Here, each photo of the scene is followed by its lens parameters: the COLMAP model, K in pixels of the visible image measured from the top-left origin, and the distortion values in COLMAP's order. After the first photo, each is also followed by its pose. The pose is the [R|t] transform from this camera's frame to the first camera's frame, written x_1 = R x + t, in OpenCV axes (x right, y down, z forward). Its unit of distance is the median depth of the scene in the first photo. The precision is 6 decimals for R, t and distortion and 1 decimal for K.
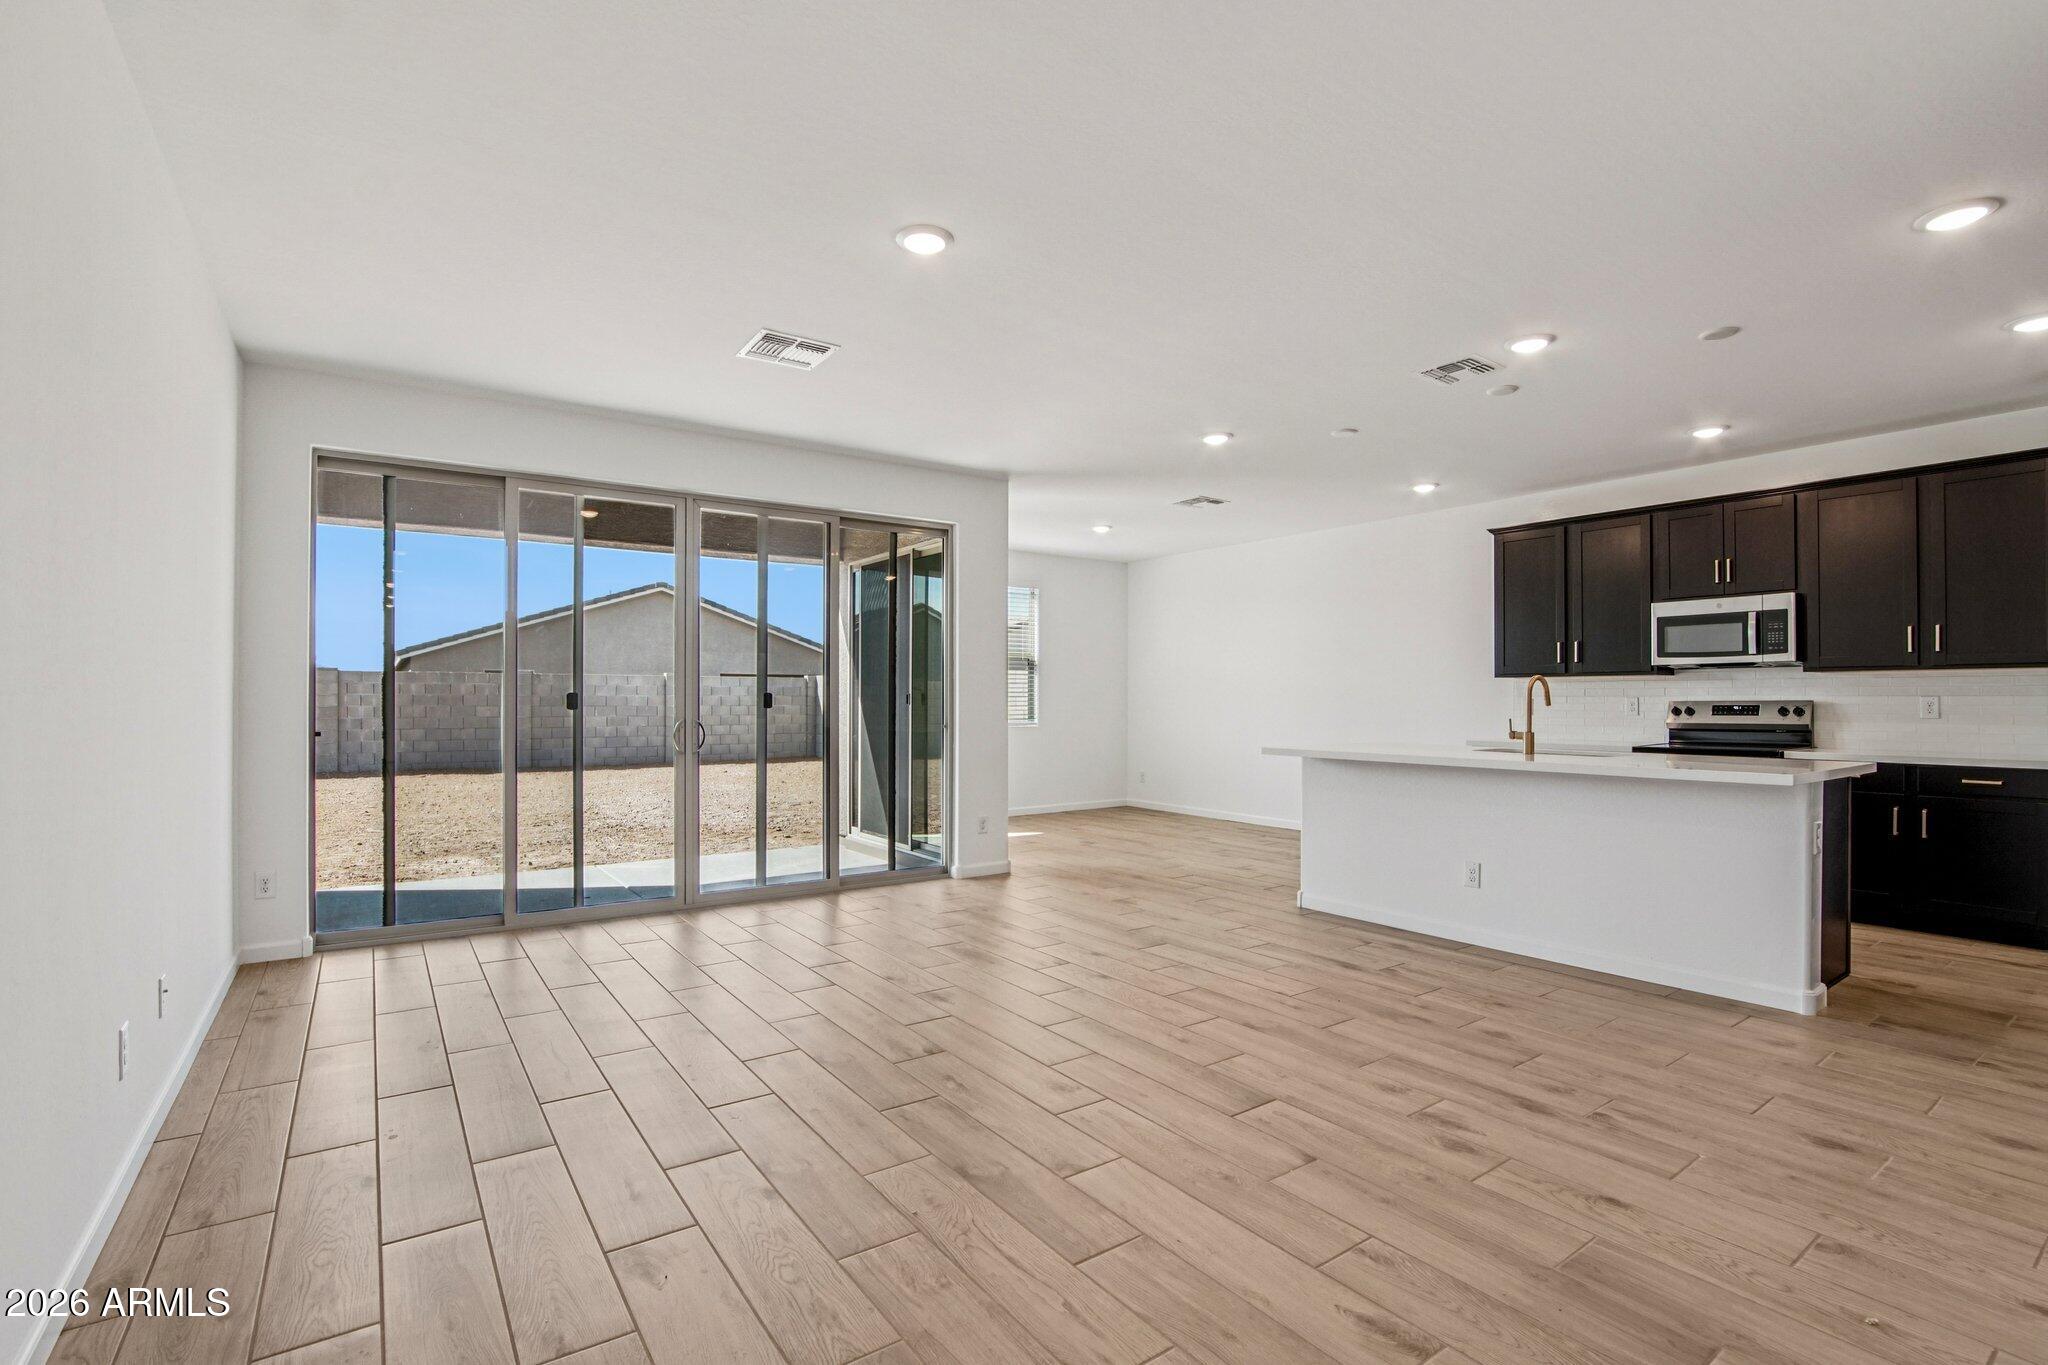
lens RADIAL K [[941.3, 0, 1017.3], [0, 941.3, 695.2], [0, 0, 1]] dist [-0.027739, 0.000618]
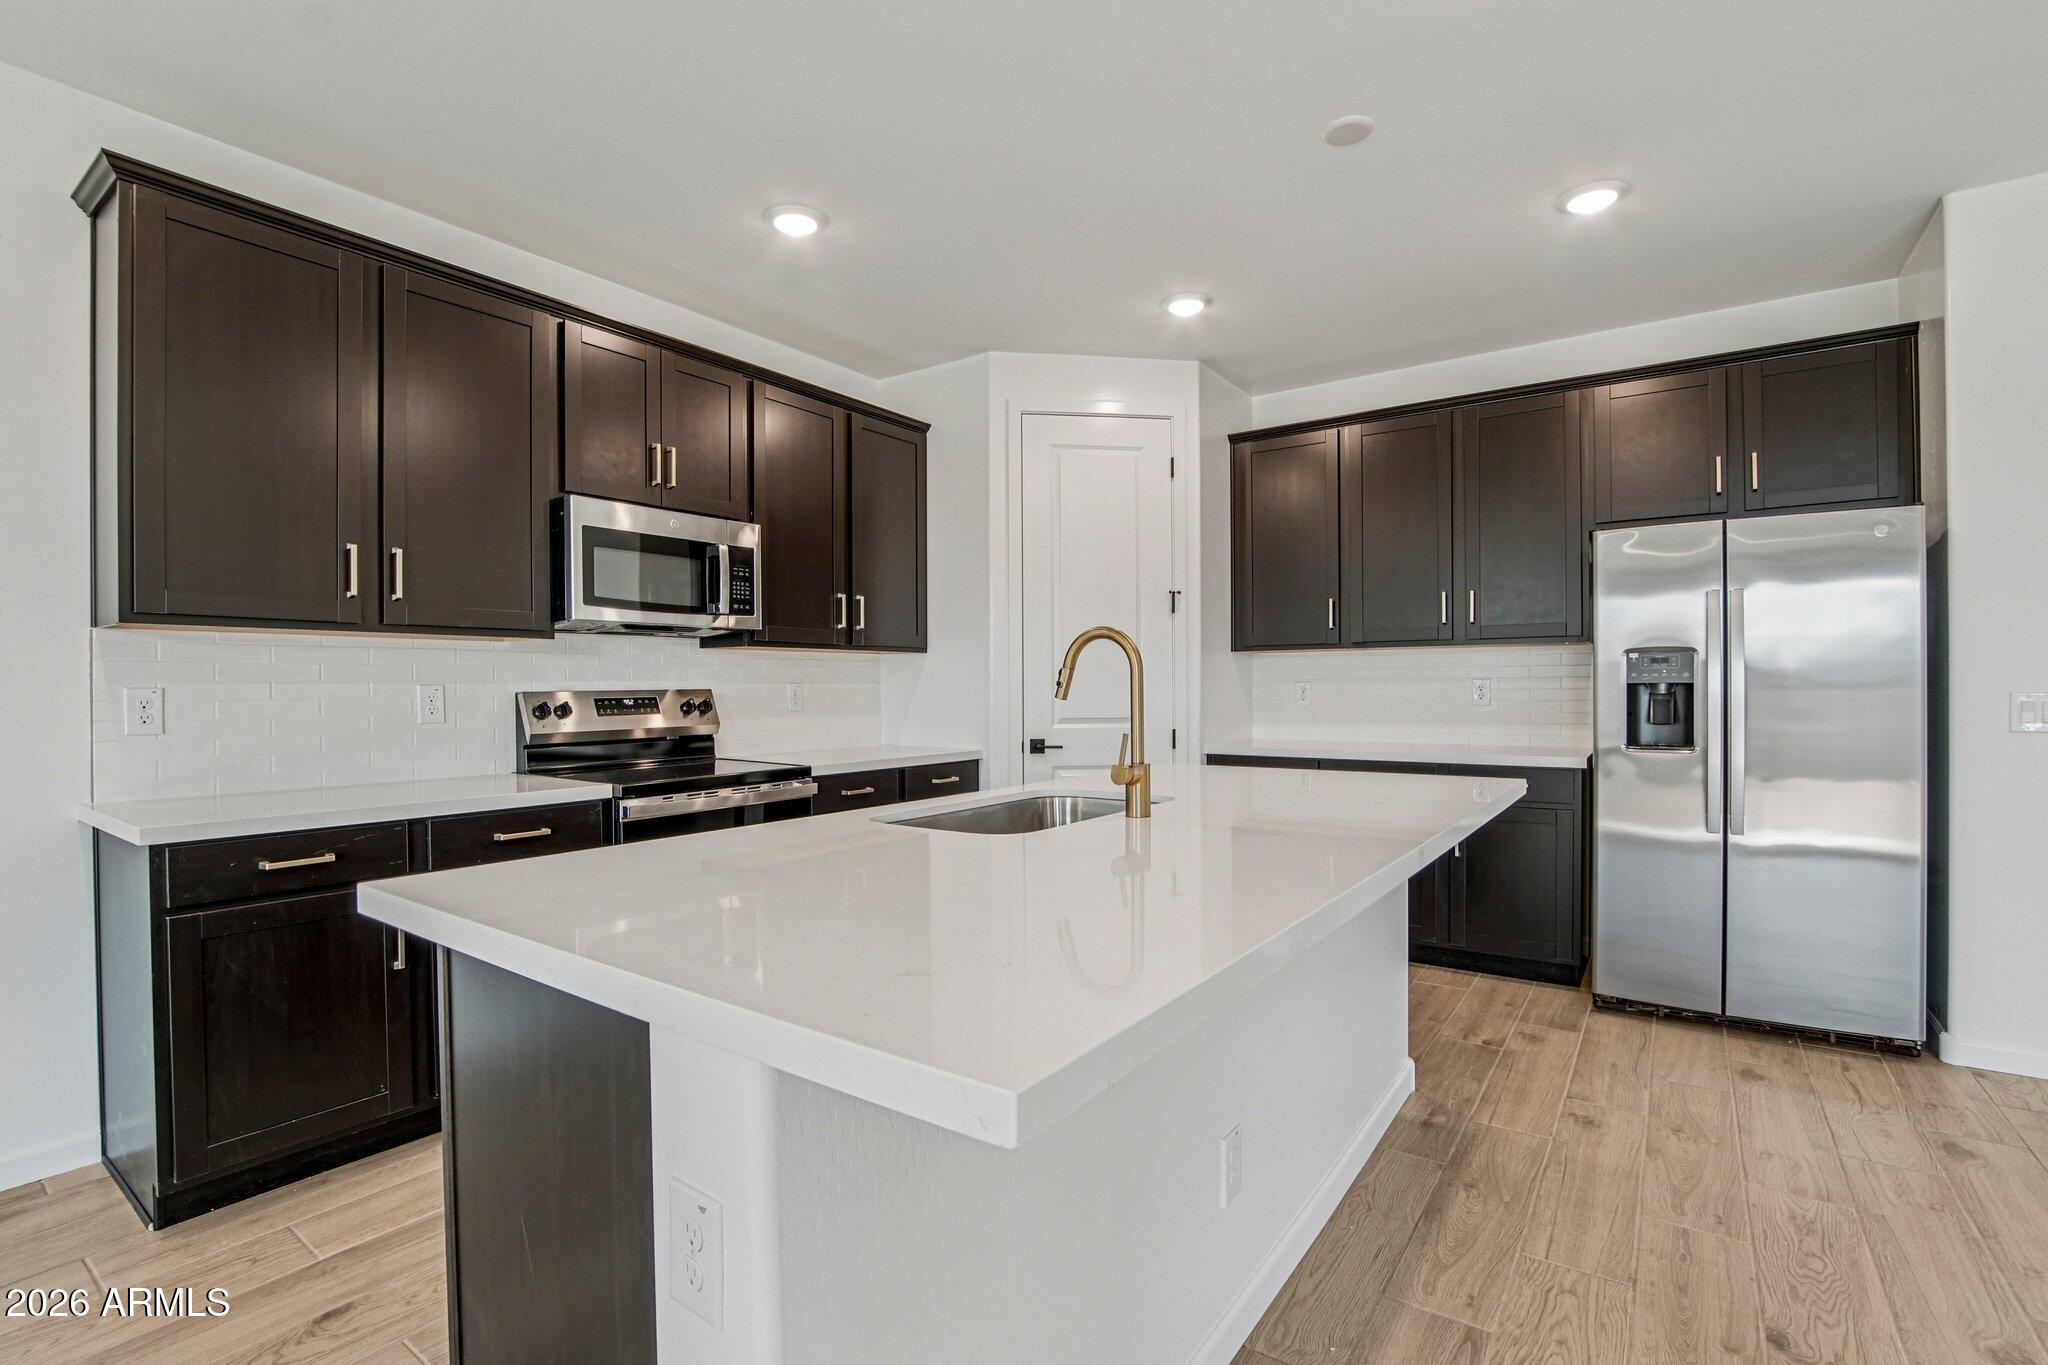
lens RADIAL K [[932.0, 0, 1024.8], [0, 932.0, 687.9], [0, 0, 1]] dist [-0.026505, 0.000611]
pose [[-0.330956, 0.000303, 0.943646, 0.149326], [0.000609, 1.000000, -0.000108, 0.005035], [-0.943646, 0.000539, -0.330956, 1.027424]]
